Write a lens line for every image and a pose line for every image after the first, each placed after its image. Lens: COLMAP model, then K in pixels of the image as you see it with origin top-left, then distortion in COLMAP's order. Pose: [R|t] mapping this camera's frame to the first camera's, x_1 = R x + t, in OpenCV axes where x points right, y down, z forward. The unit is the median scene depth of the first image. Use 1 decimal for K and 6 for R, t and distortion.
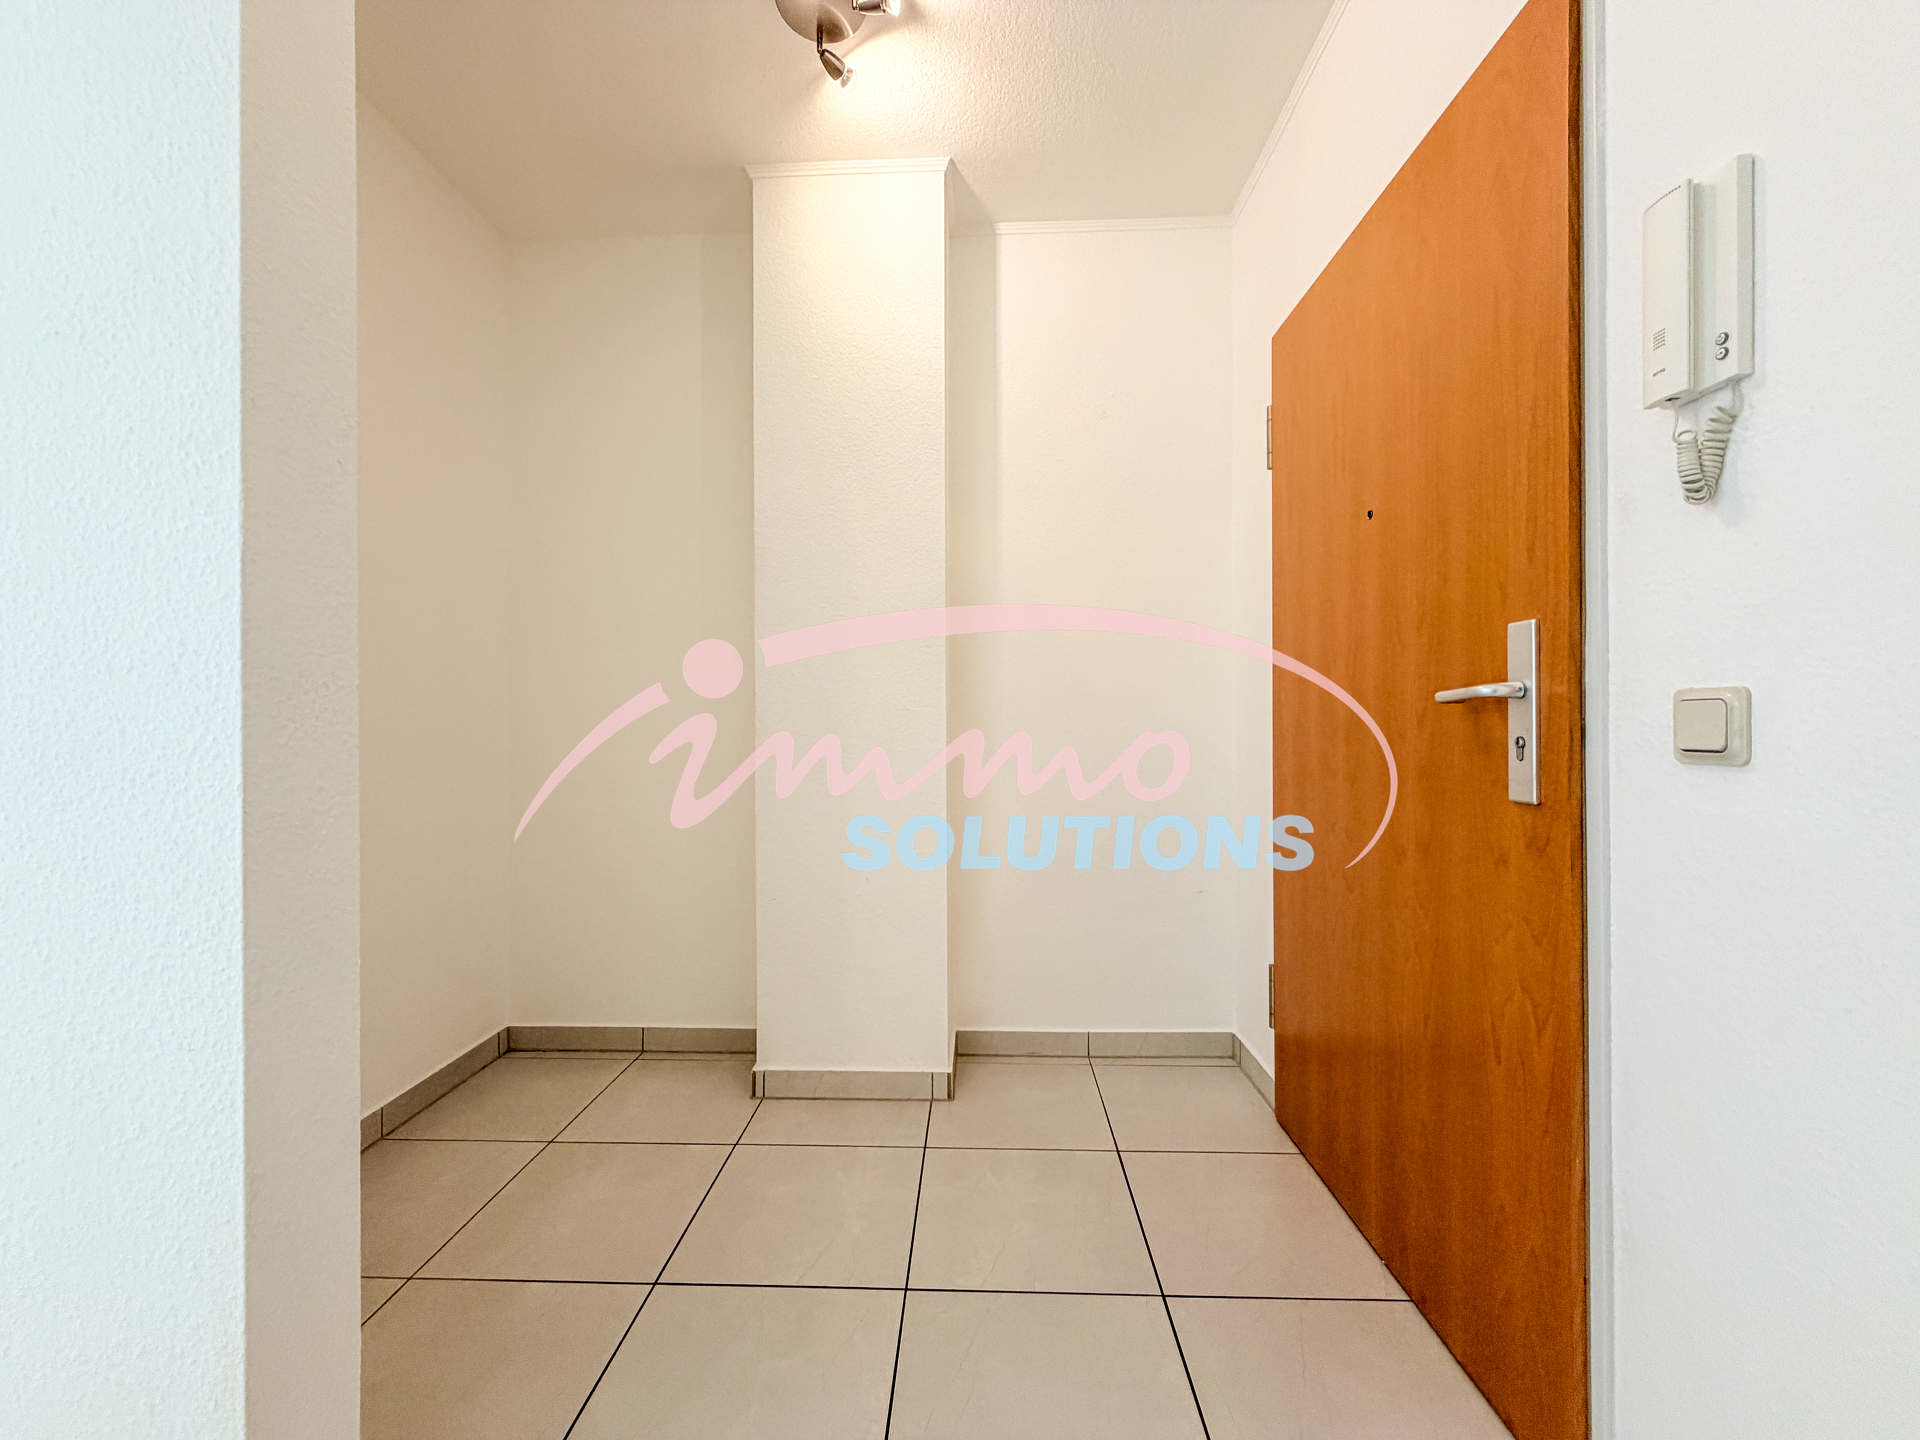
lens RADIAL K [[761.0, 0, 956.3], [0, 761.0, 722.3], [0, 0, 1]] dist [-0.001521, -0.000251]
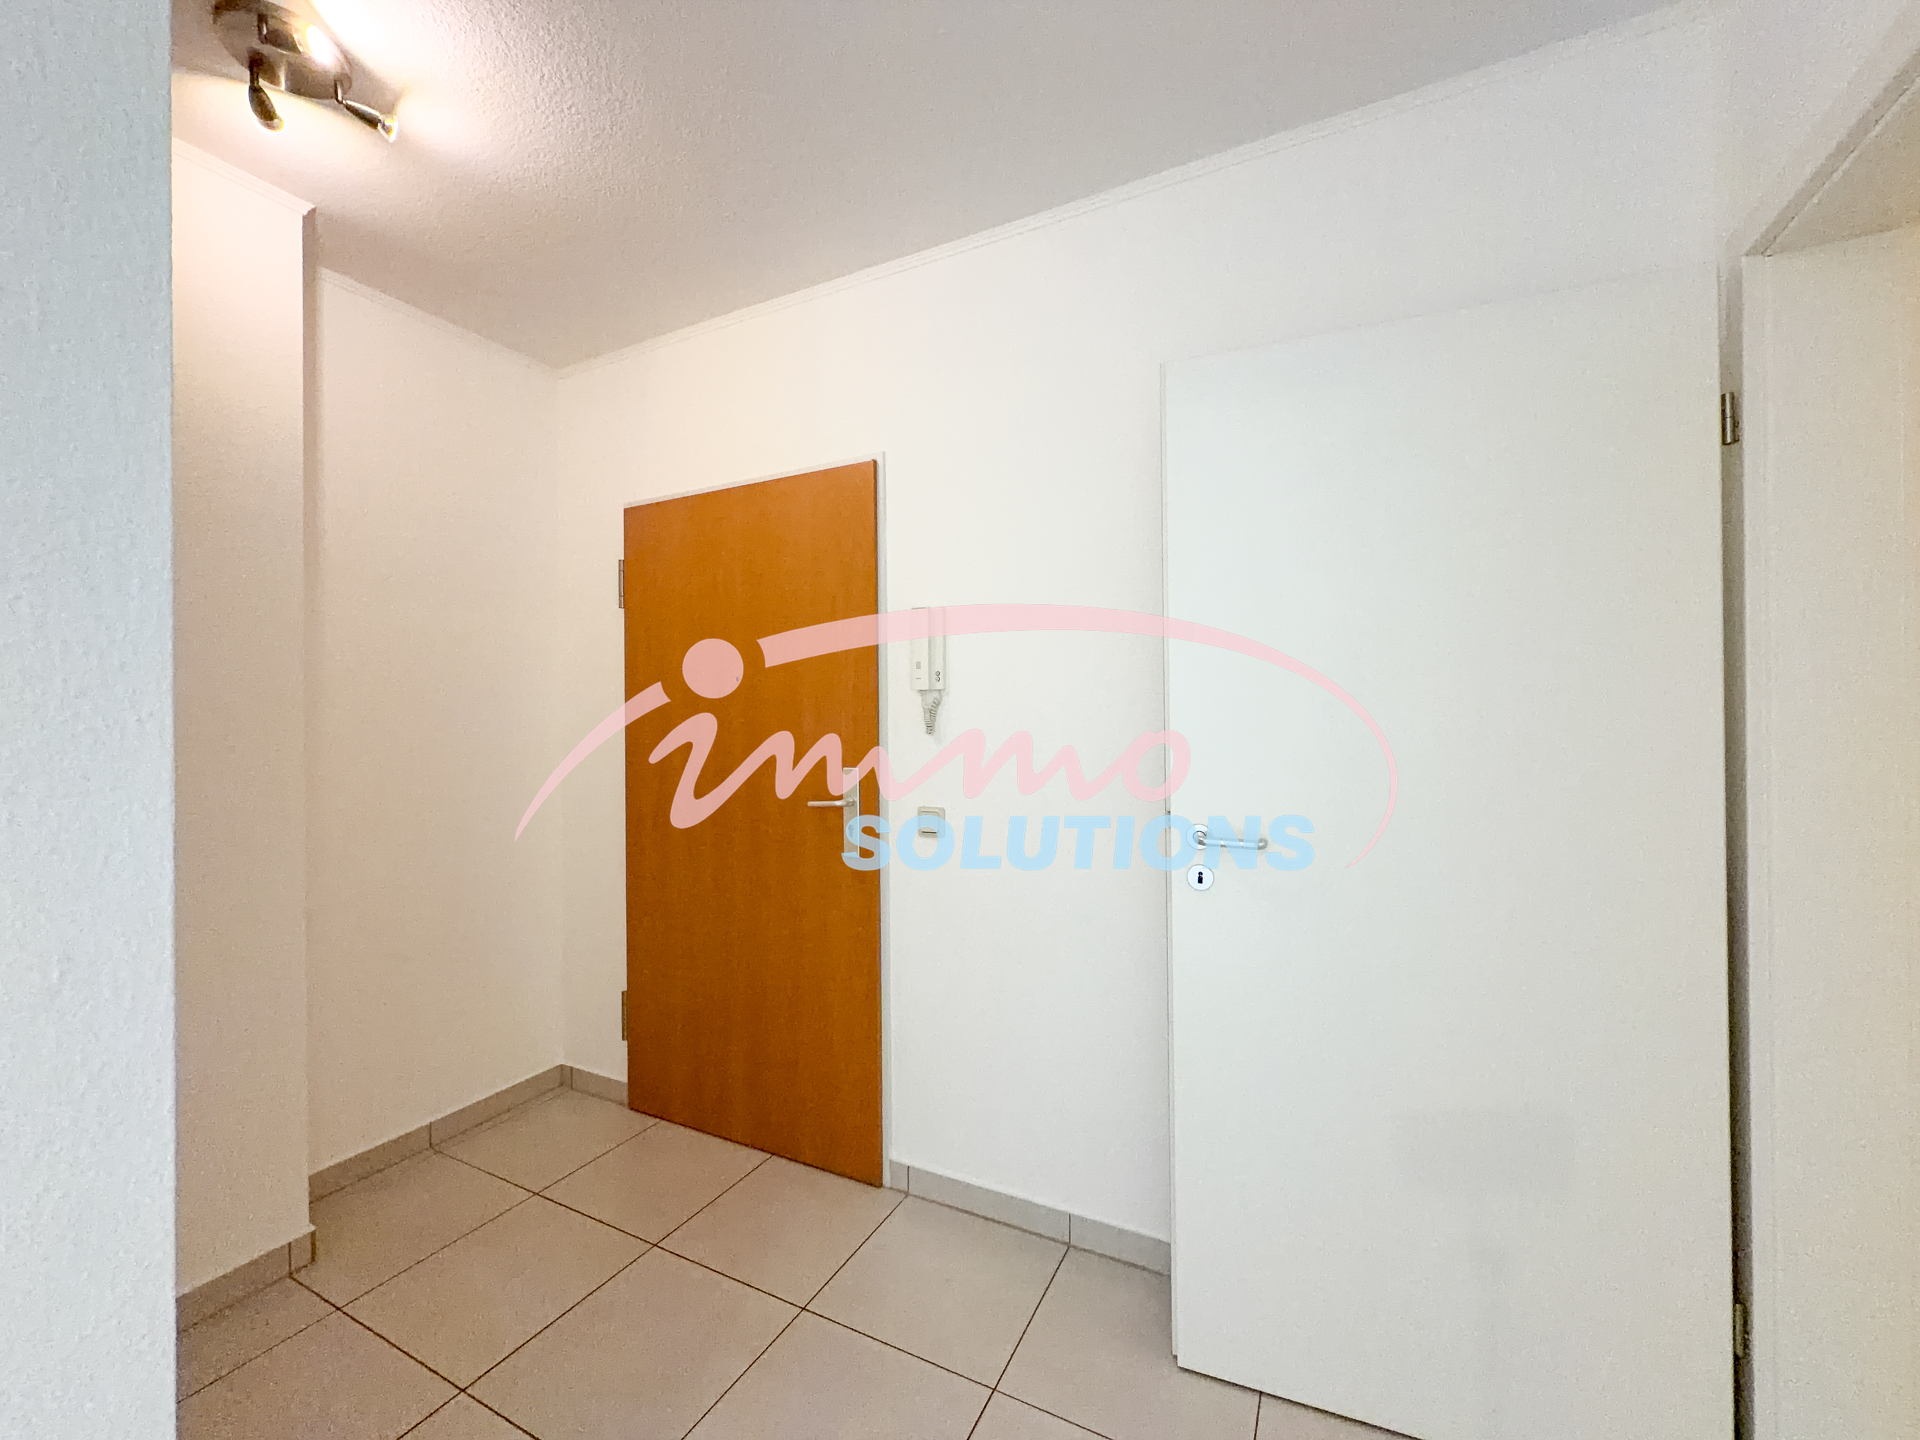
lens RADIAL K [[761.0, 0, 956.3], [0, 761.0, 722.3], [0, 0, 1]] dist [-0.001521, -0.000251]
pose [[0.425824, 0.000022, 0.904806, -0.984114], [0.007566, 0.999965, -0.003585, -0.247449], [-0.904774, 0.008372, 0.425809, -0.121029]]
